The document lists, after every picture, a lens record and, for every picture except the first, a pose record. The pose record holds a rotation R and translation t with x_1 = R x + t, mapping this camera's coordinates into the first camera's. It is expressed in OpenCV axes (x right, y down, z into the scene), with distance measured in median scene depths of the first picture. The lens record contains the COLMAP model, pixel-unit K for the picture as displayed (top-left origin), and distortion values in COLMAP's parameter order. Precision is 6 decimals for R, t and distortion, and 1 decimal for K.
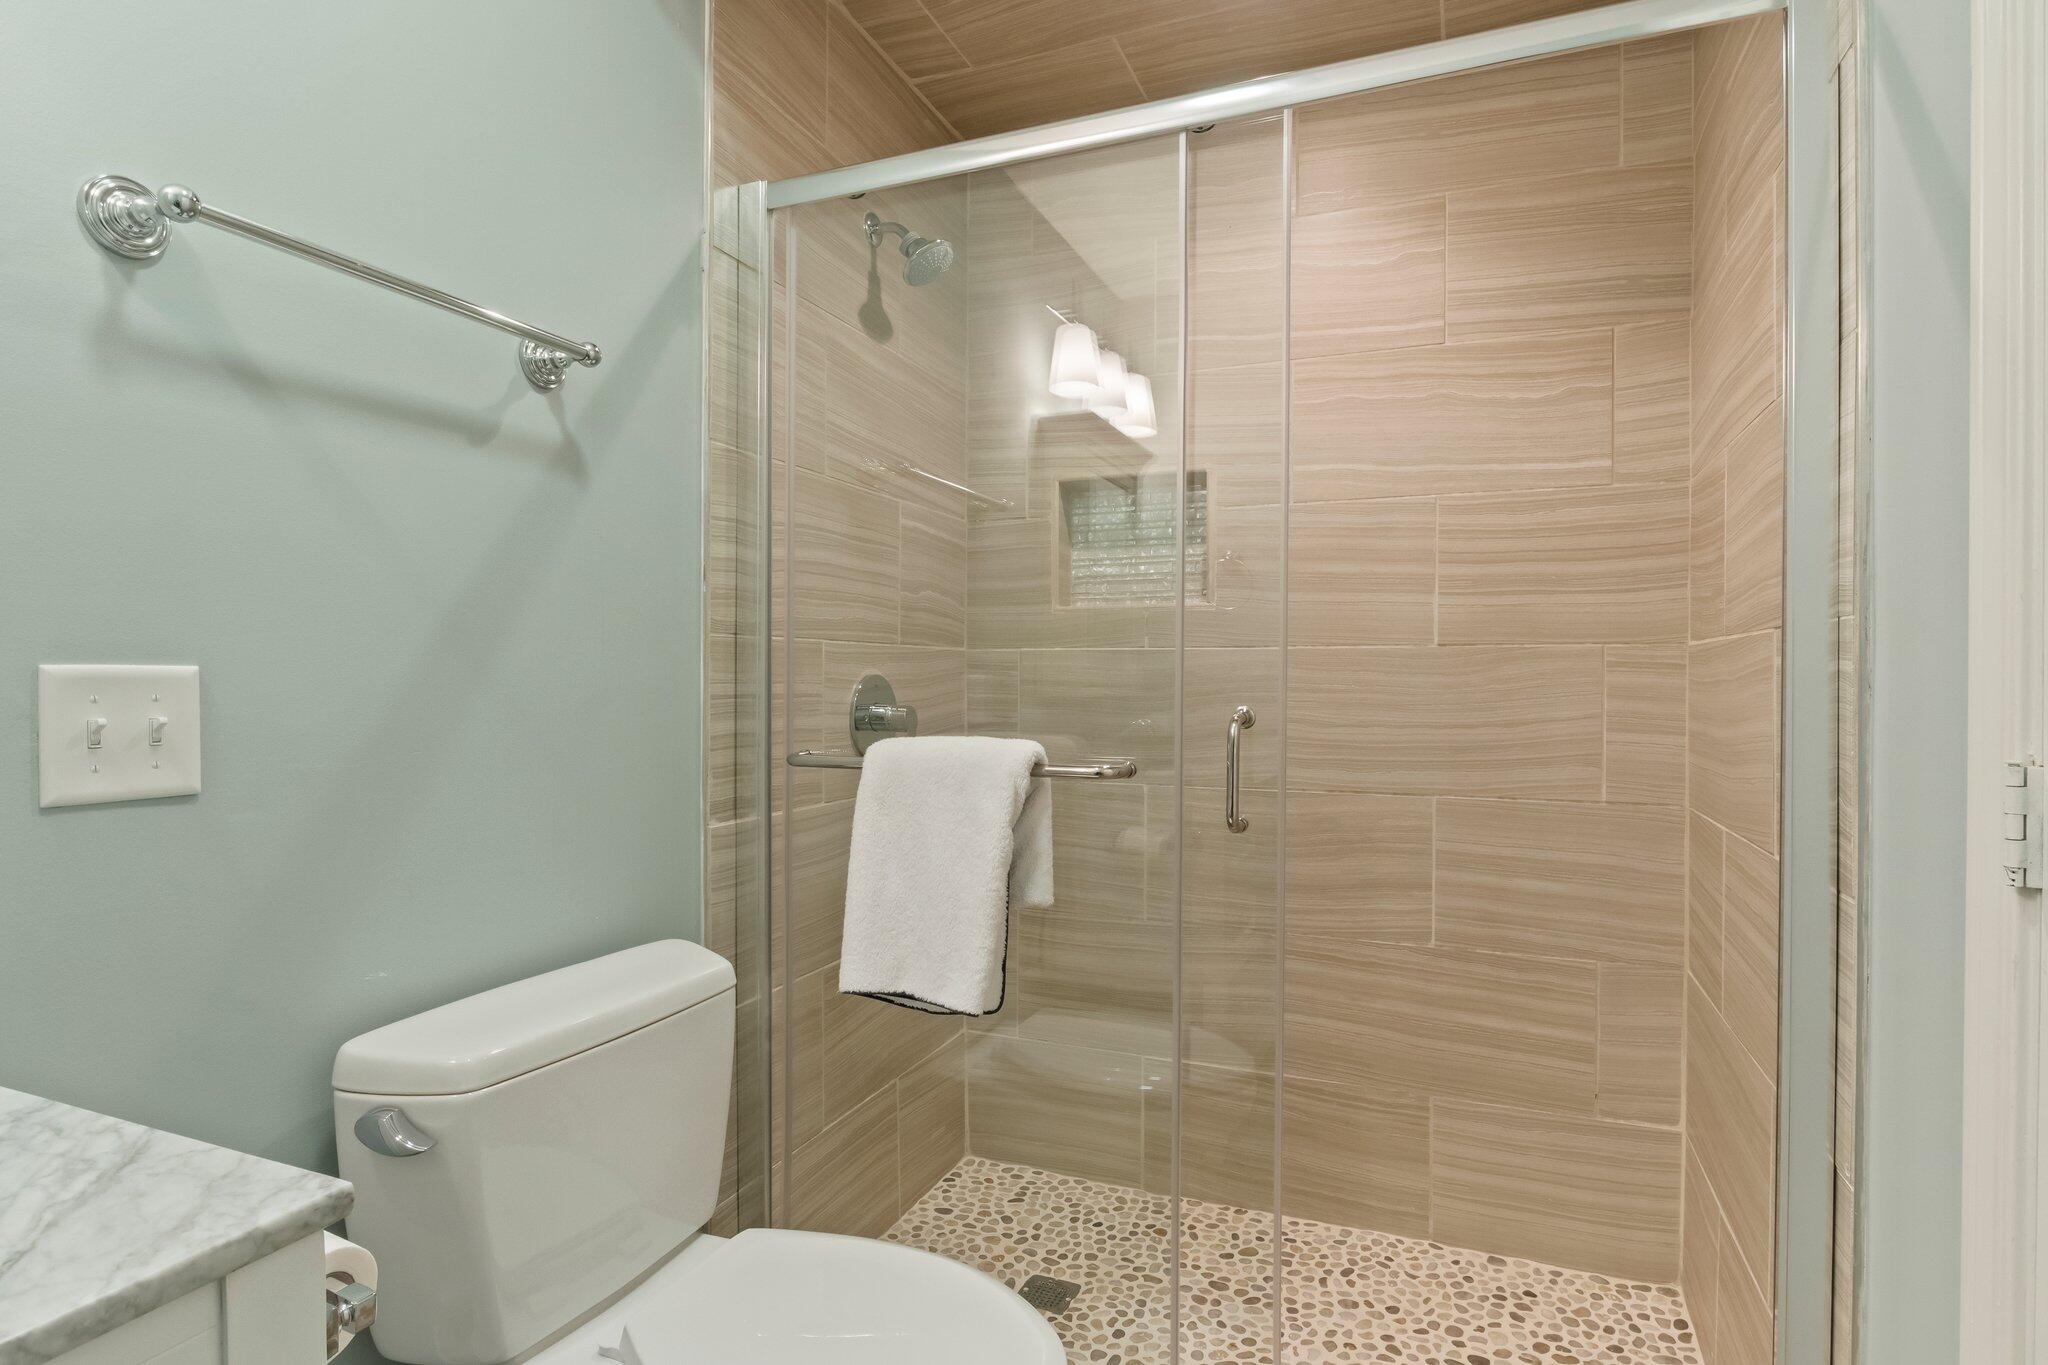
lens RADIAL K [[1091.2, 0, 1035.1], [0, 1091.2, 690.6], [0, 0, 1]] dist [-0.003083, -0.001125]
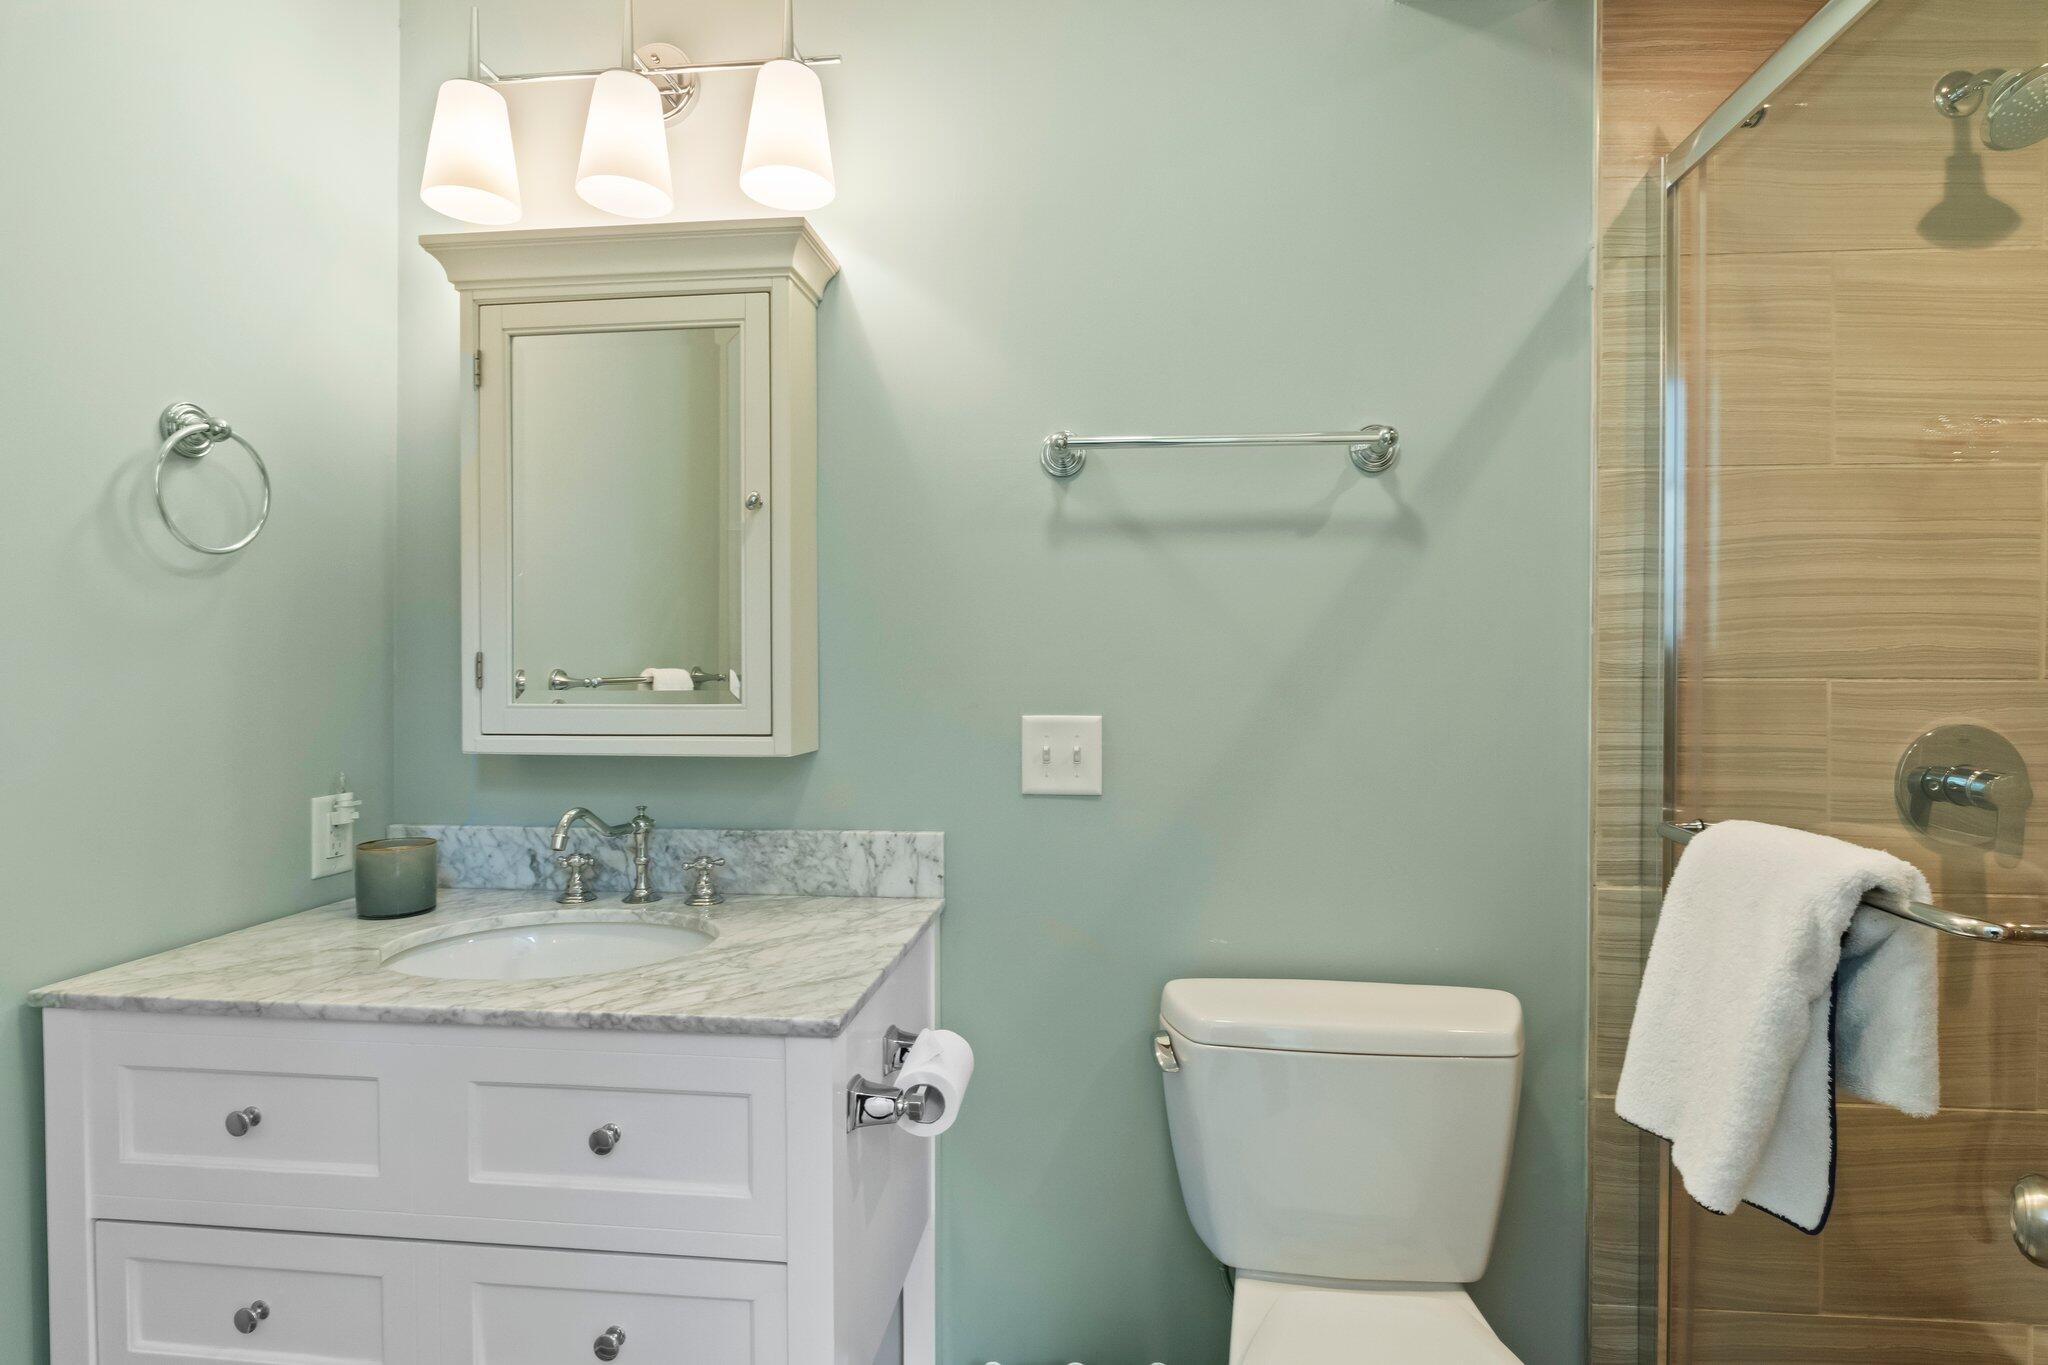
lens RADIAL K [[1028.2, 0, 1034.4], [0, 1028.2, 674.9], [0, 0, 1]] dist [-0.002138, -0.003071]
pose [[0.258839, 0.002747, -0.965917, 0.481126], [-0.009751, 0.999952, 0.000230, -0.058862], [0.965871, 0.009359, 0.258853, 0.362976]]
